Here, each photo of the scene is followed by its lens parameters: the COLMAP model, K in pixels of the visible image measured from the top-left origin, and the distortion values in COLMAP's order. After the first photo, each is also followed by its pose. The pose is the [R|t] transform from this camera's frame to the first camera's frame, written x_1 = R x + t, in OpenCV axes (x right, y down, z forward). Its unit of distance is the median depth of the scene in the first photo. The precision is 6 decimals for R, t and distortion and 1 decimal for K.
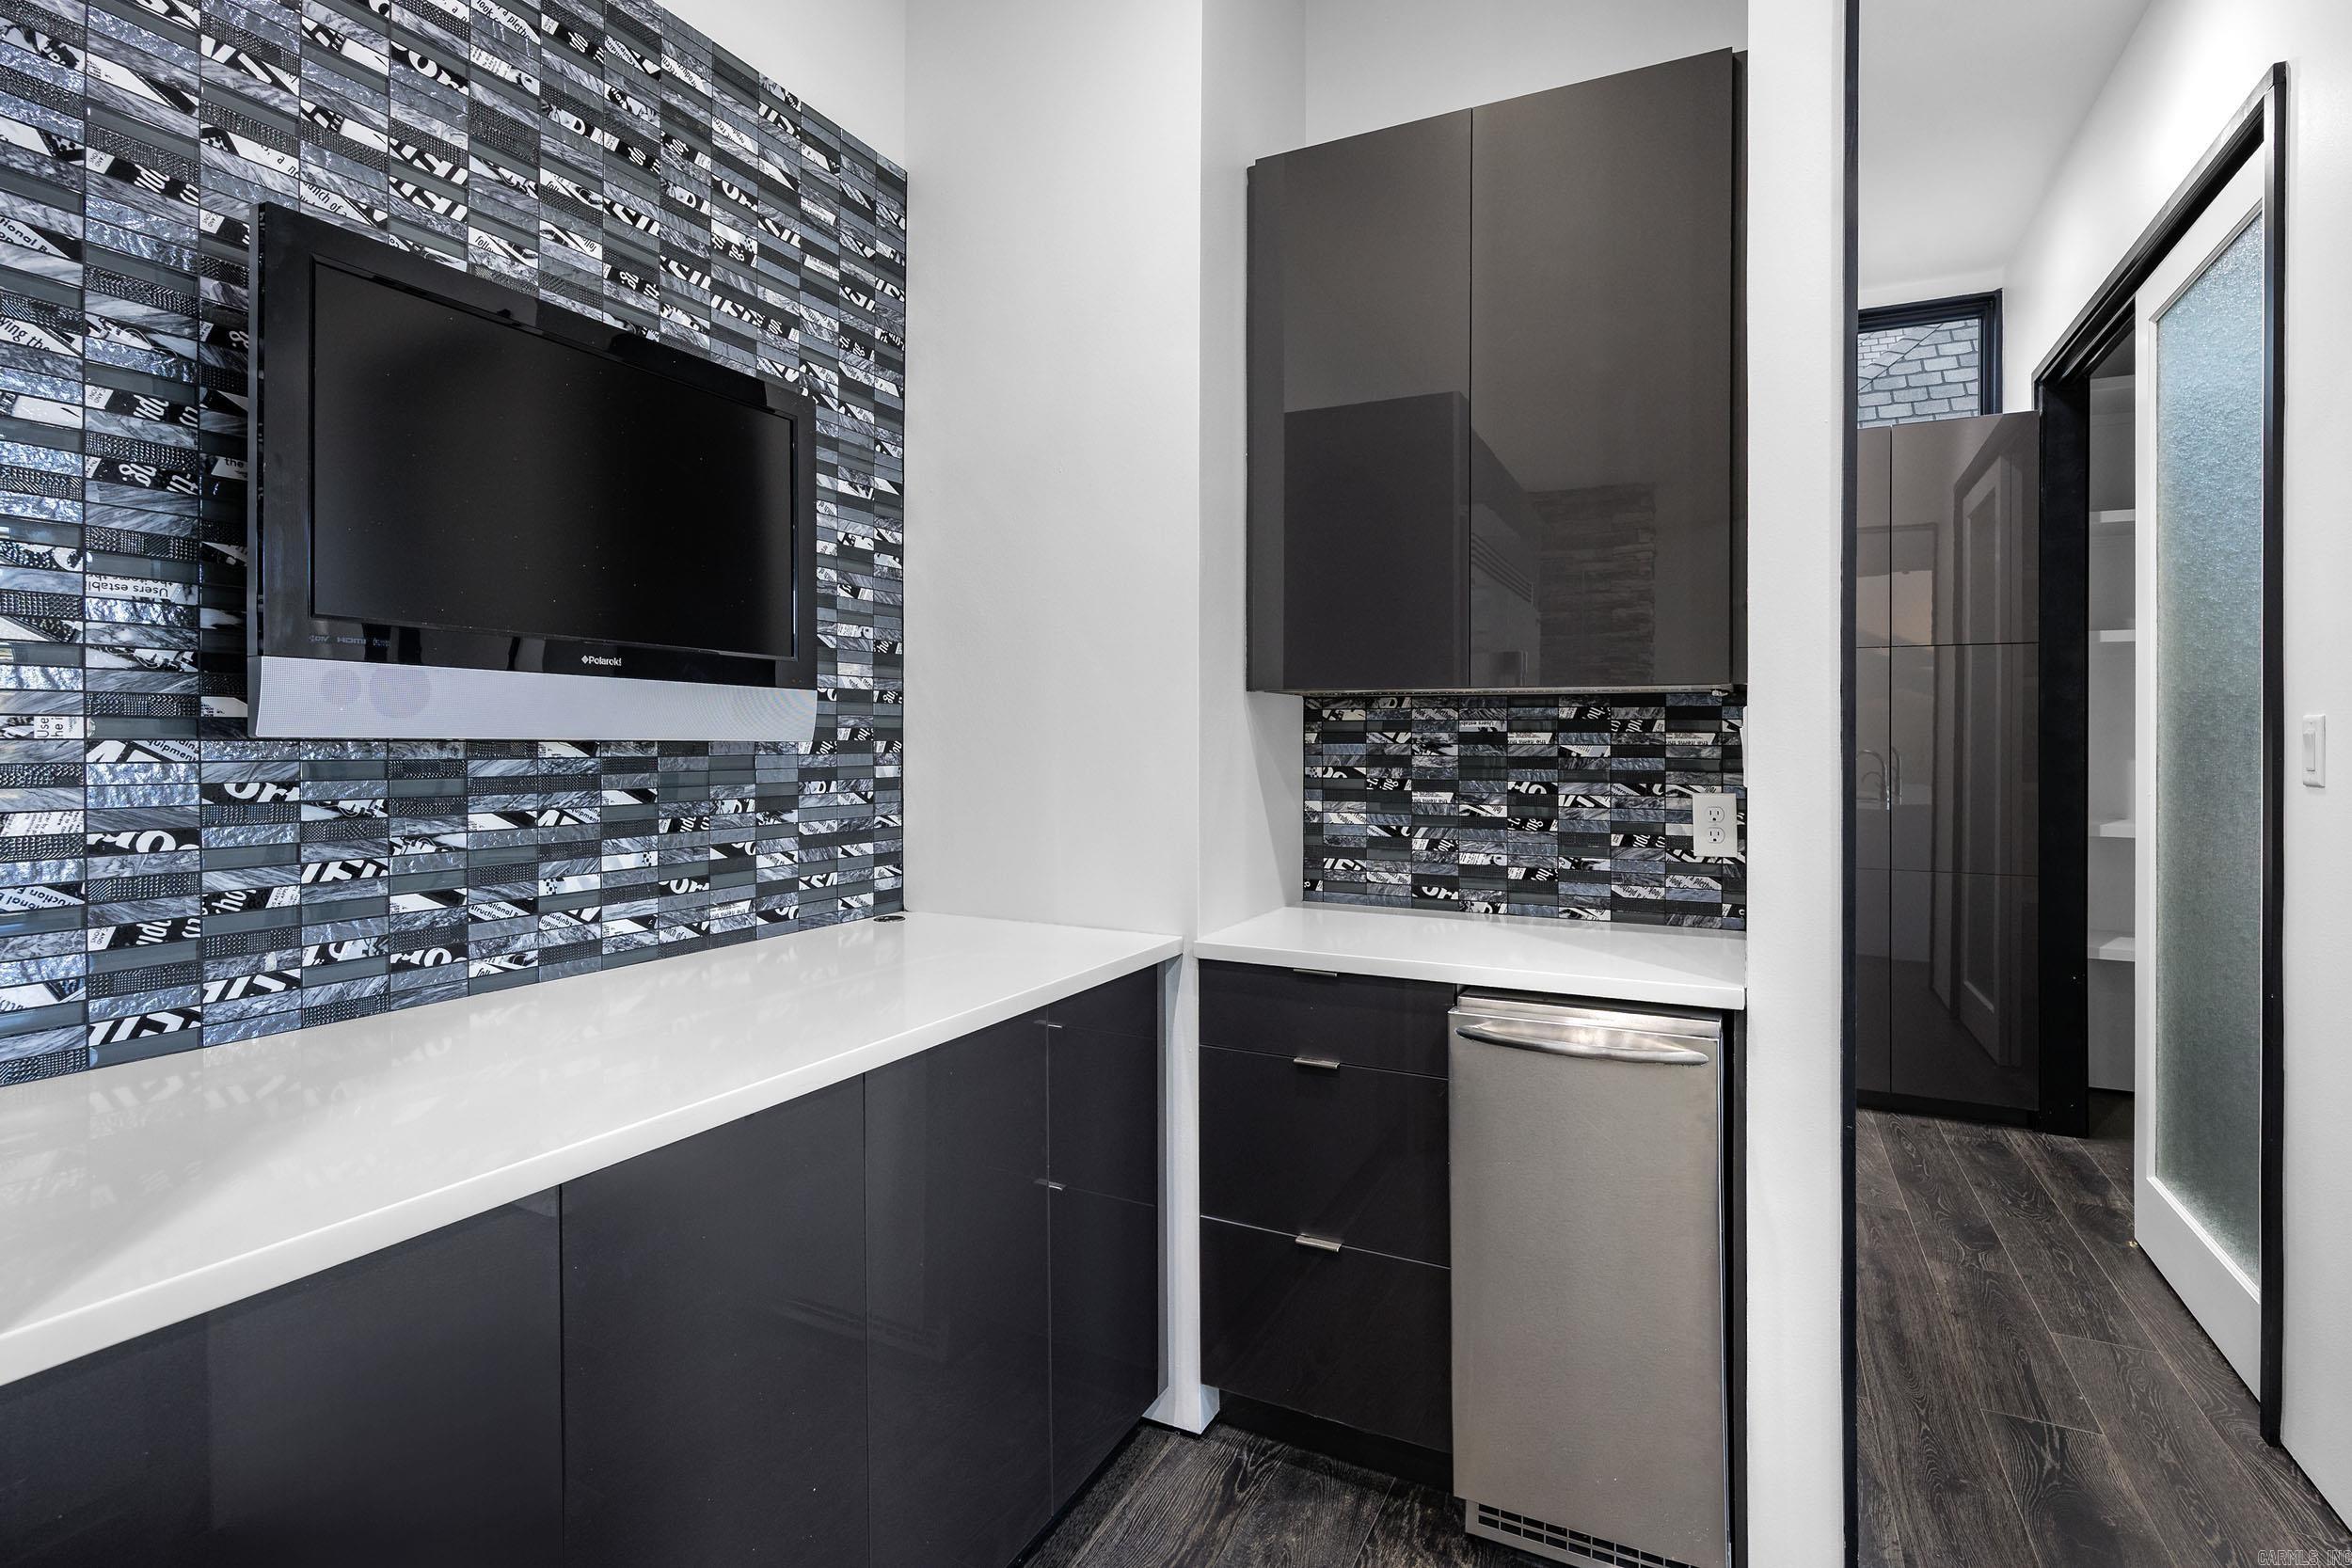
lens RADIAL K [[1134.7, 0, 1221.8], [0, 1134.7, 736.9], [0, 0, 1]] dist [-0.001749, 0.000091]
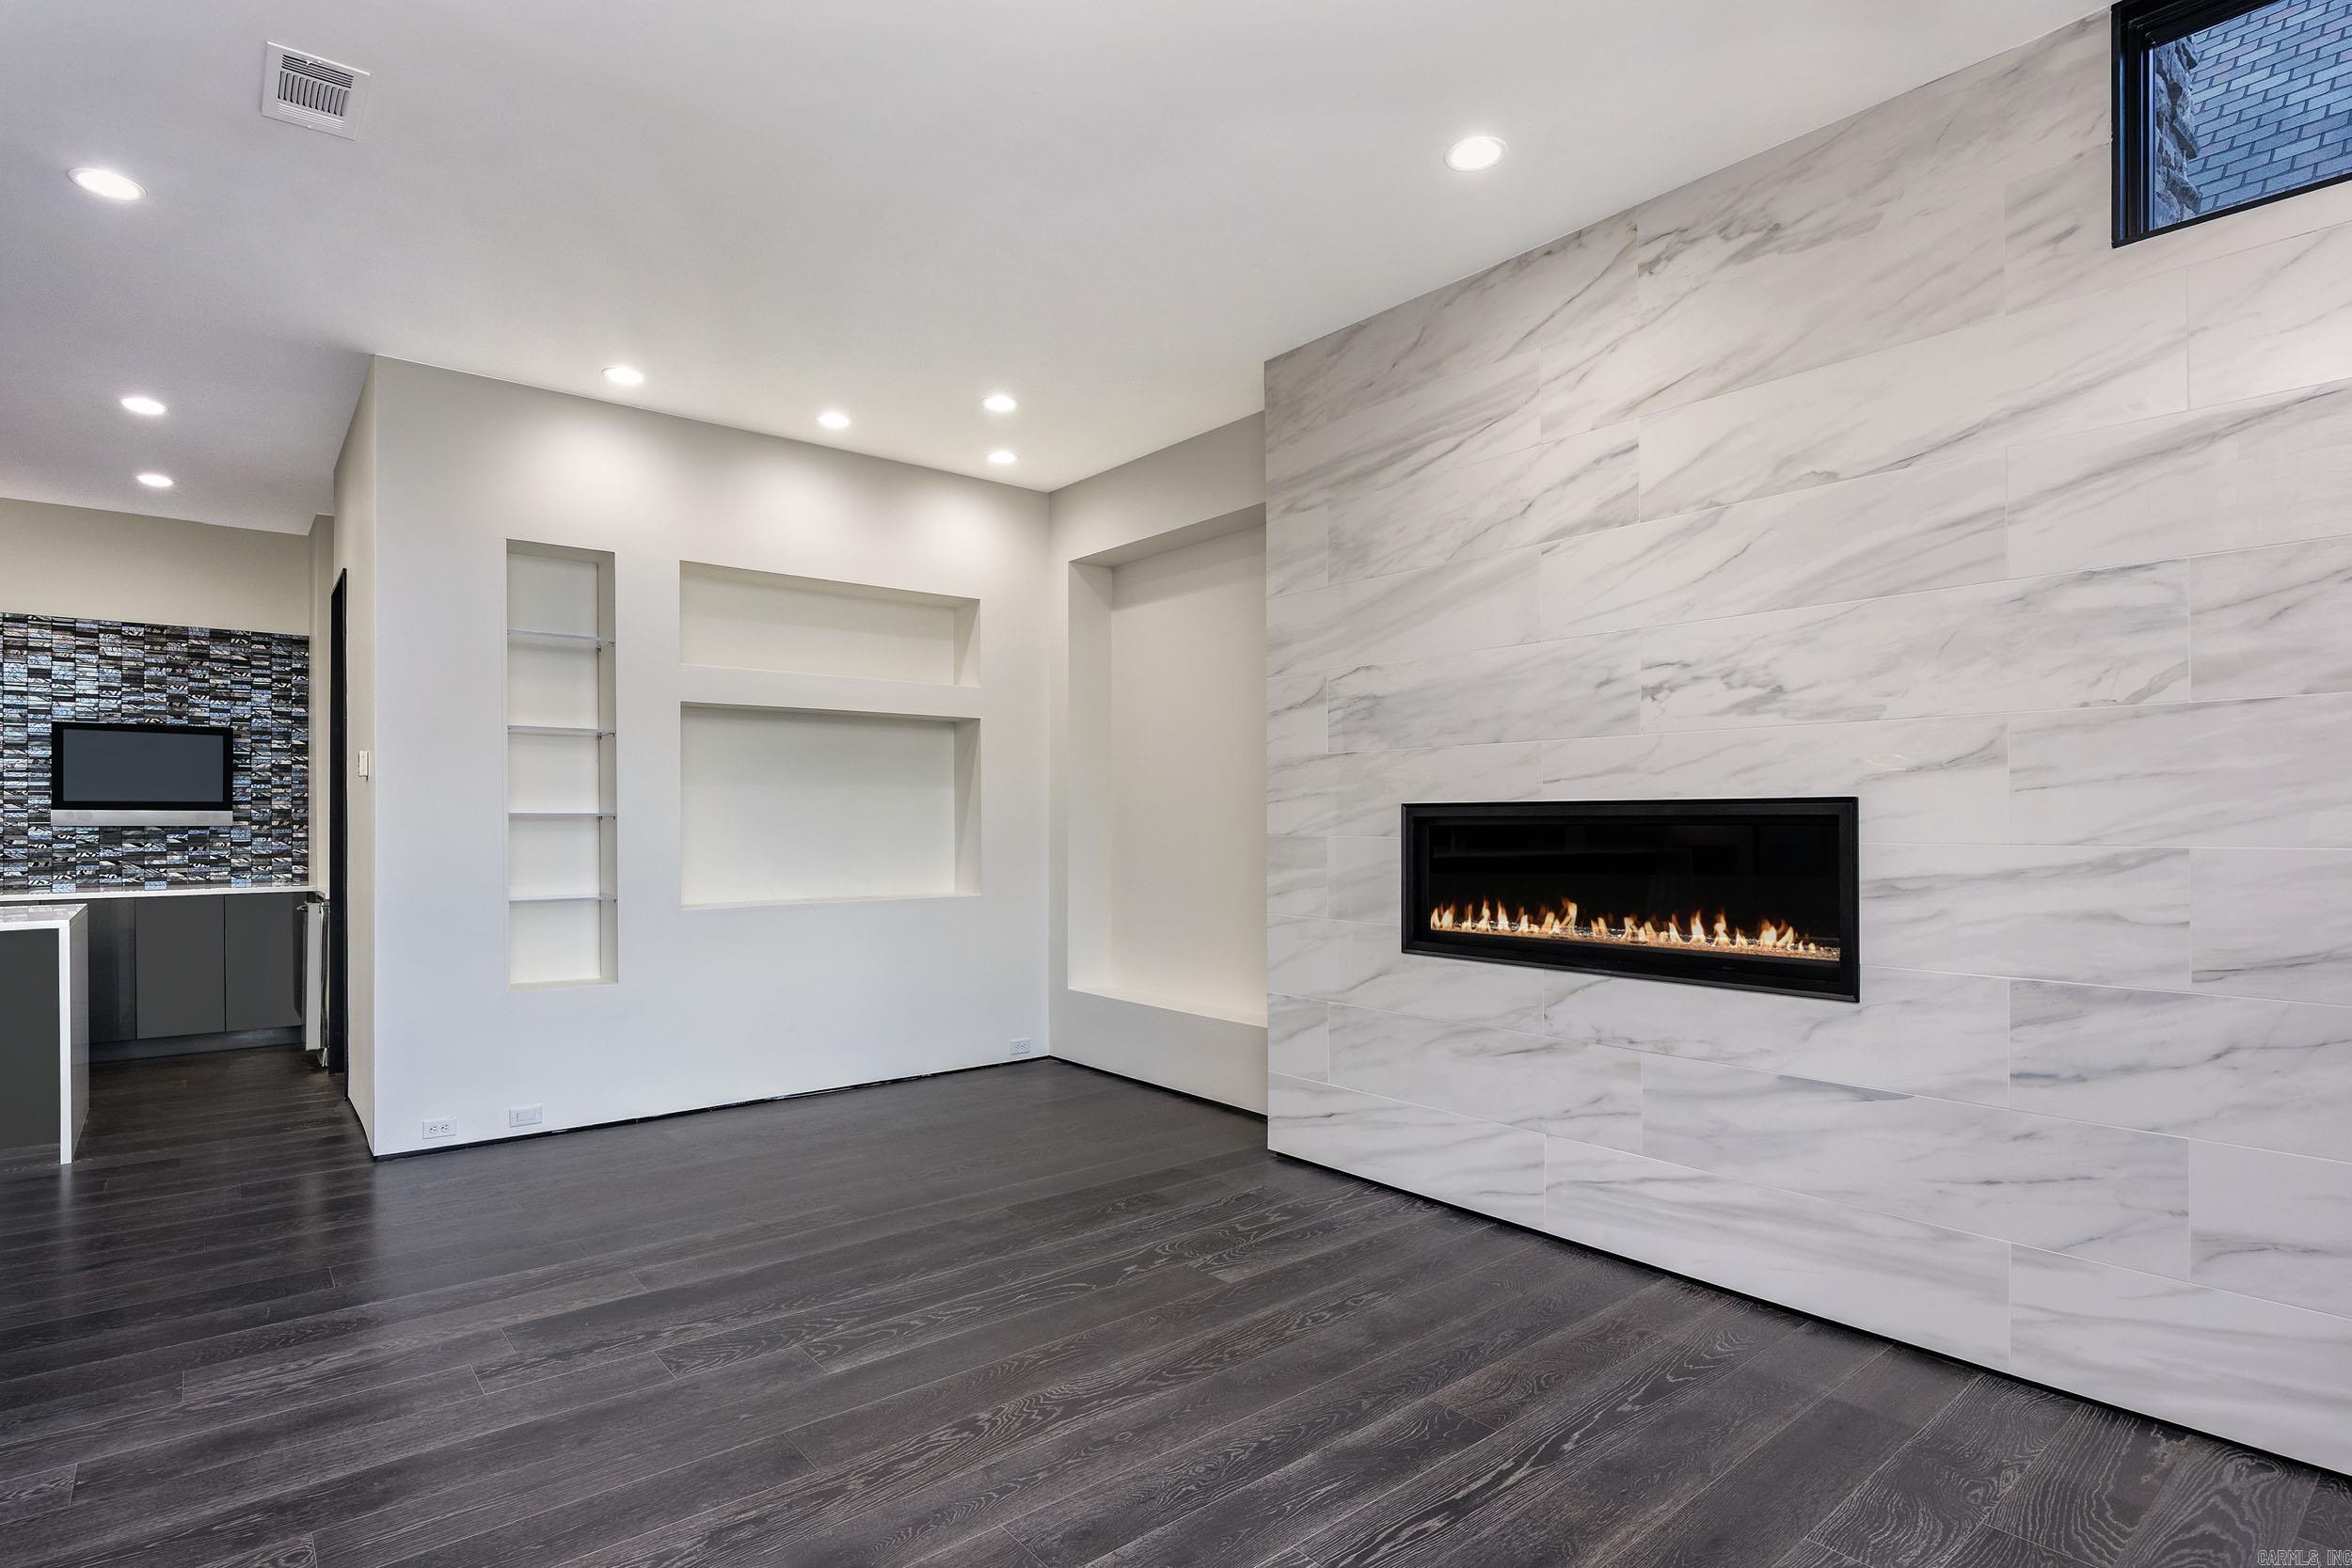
lens RADIAL K [[1211.9, 0, 1195.3], [0, 1211.9, 820.1], [0, 0, 1]] dist [-0.001756, 0.000428]
pose [[0.902443, -0.003045, -0.430798, 3.369300], [0.005555, 0.999974, 0.004568, -0.012156], [0.430773, -0.006516, 0.902437, -0.930917]]
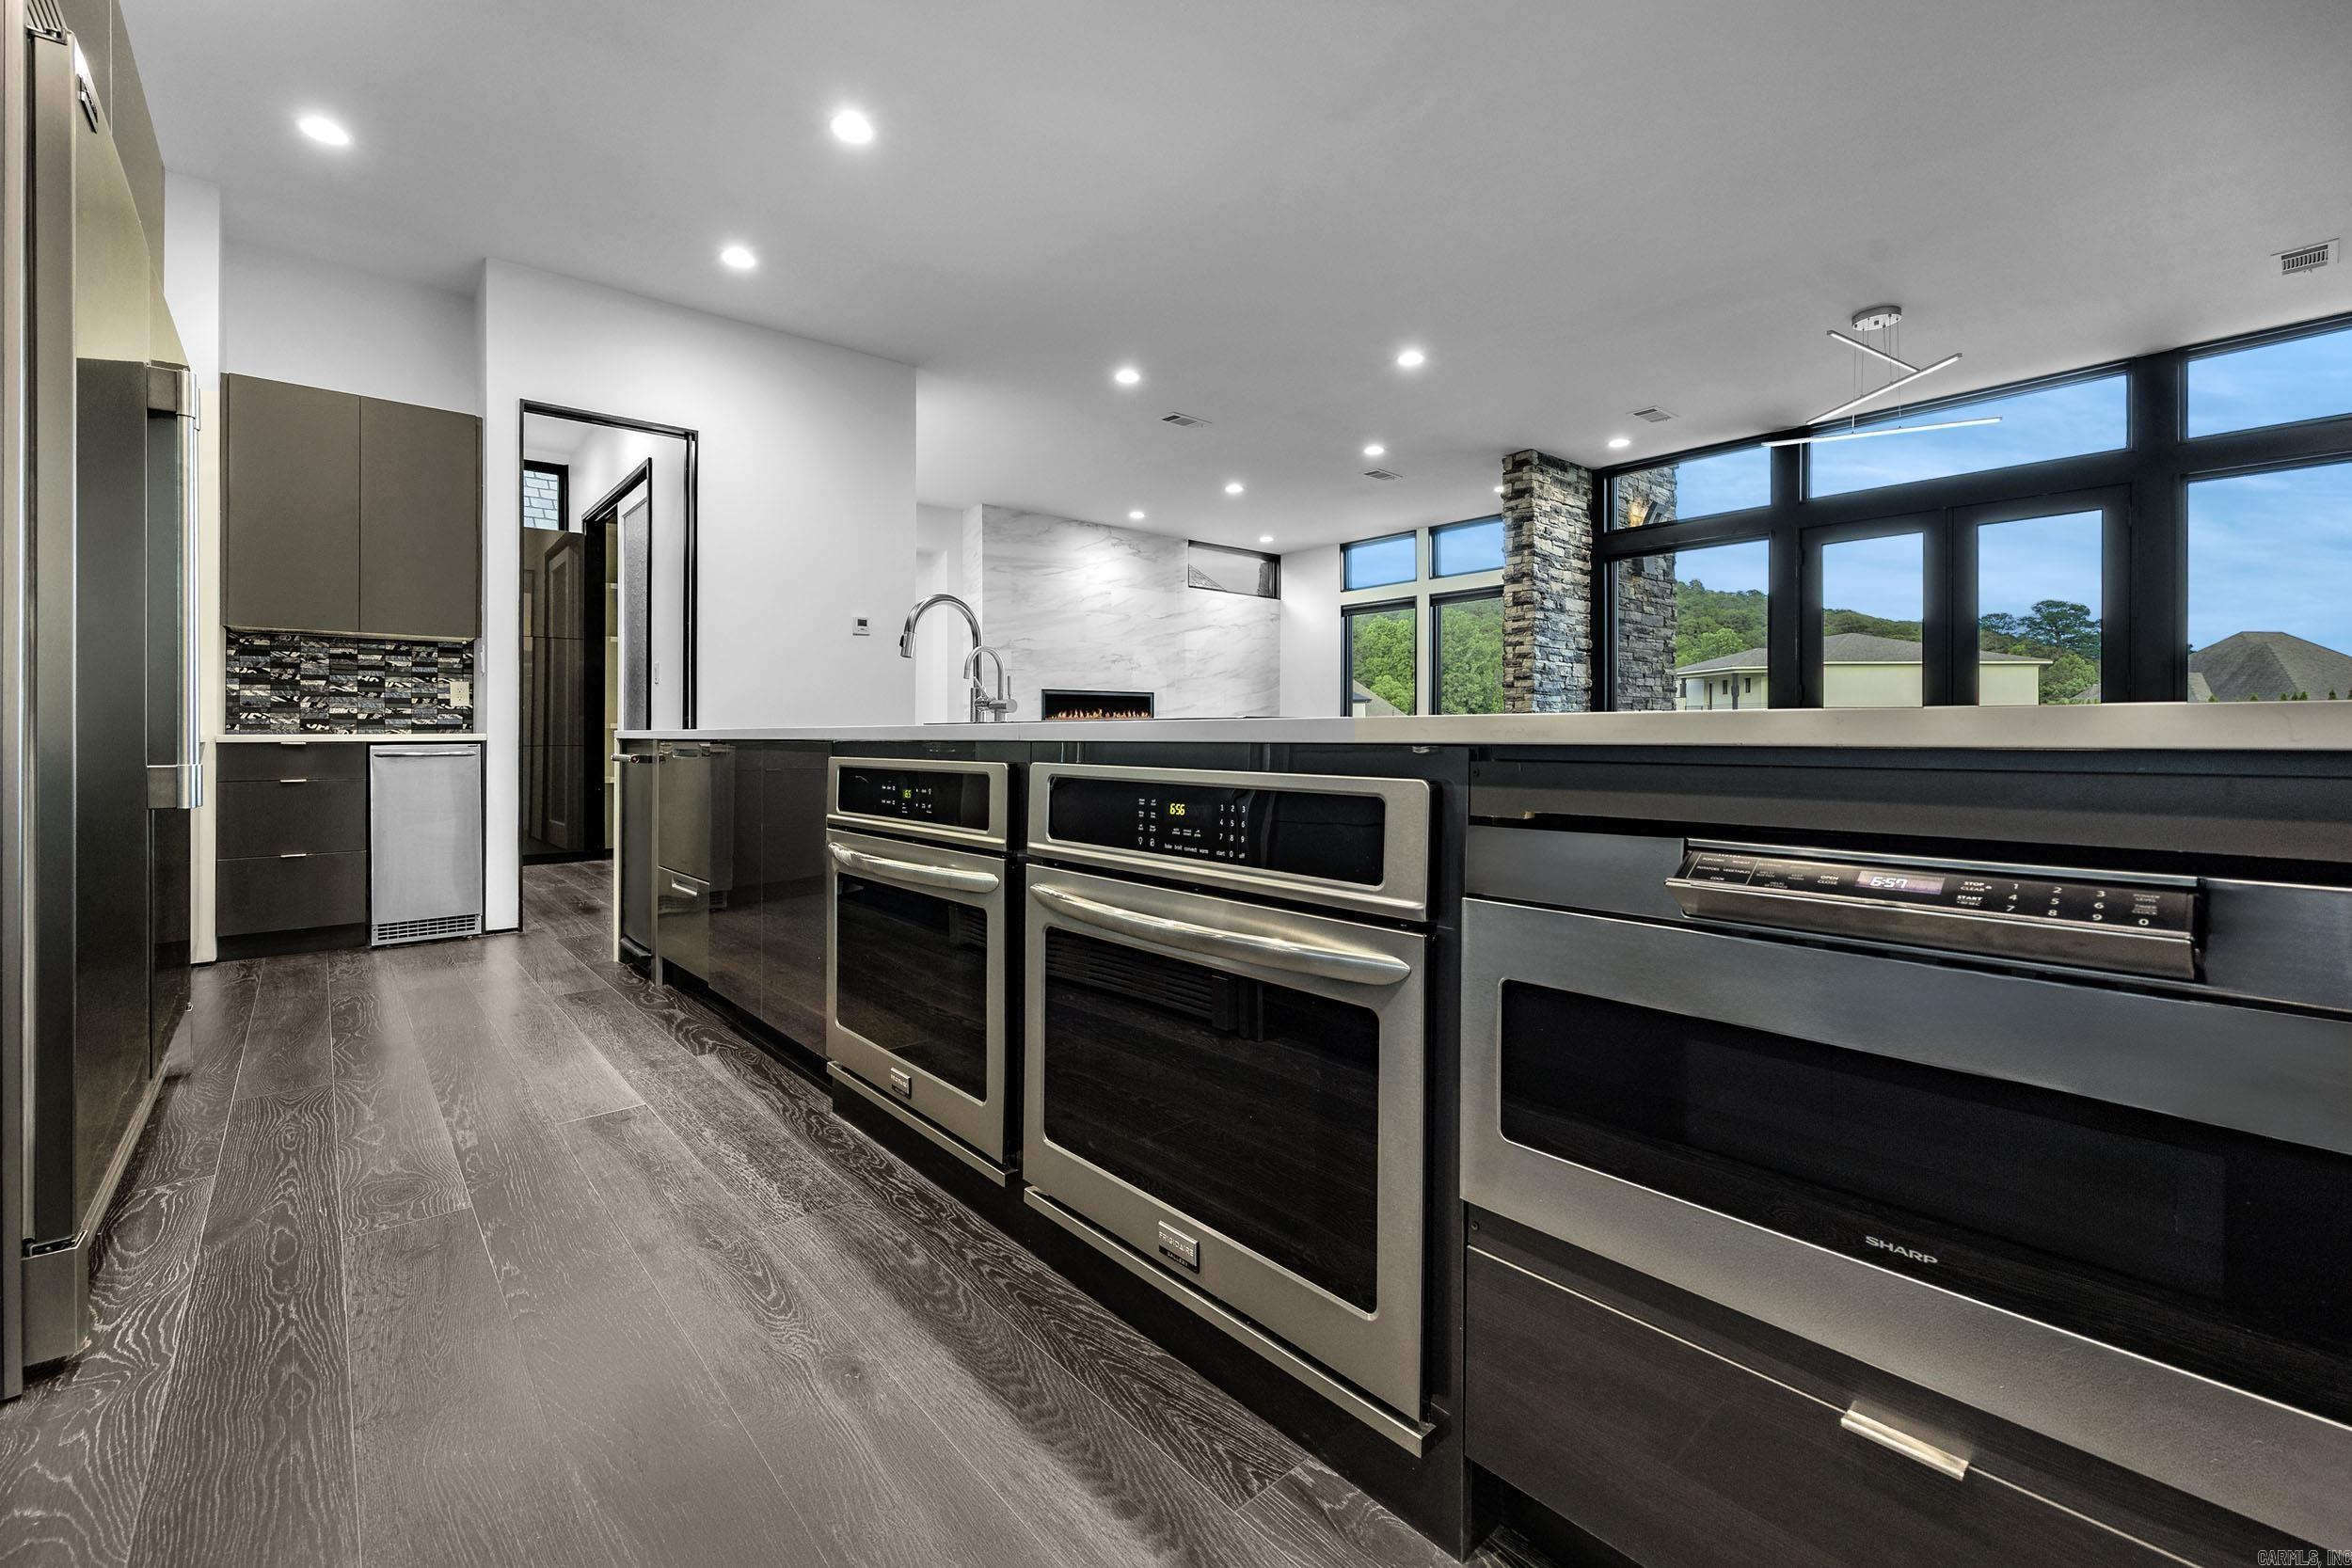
lens RADIAL K [[956.3, 0, 1137.2], [0, 956.3, 742.9], [0, 0, 1]] dist [-0.001685, 0.000193]
pose [[0.427060, -0.012961, 0.904130, -0.851499], [0.000053, 0.999898, 0.014309, 0.152263], [-0.904223, -0.006063, 0.427017, -1.292214]]
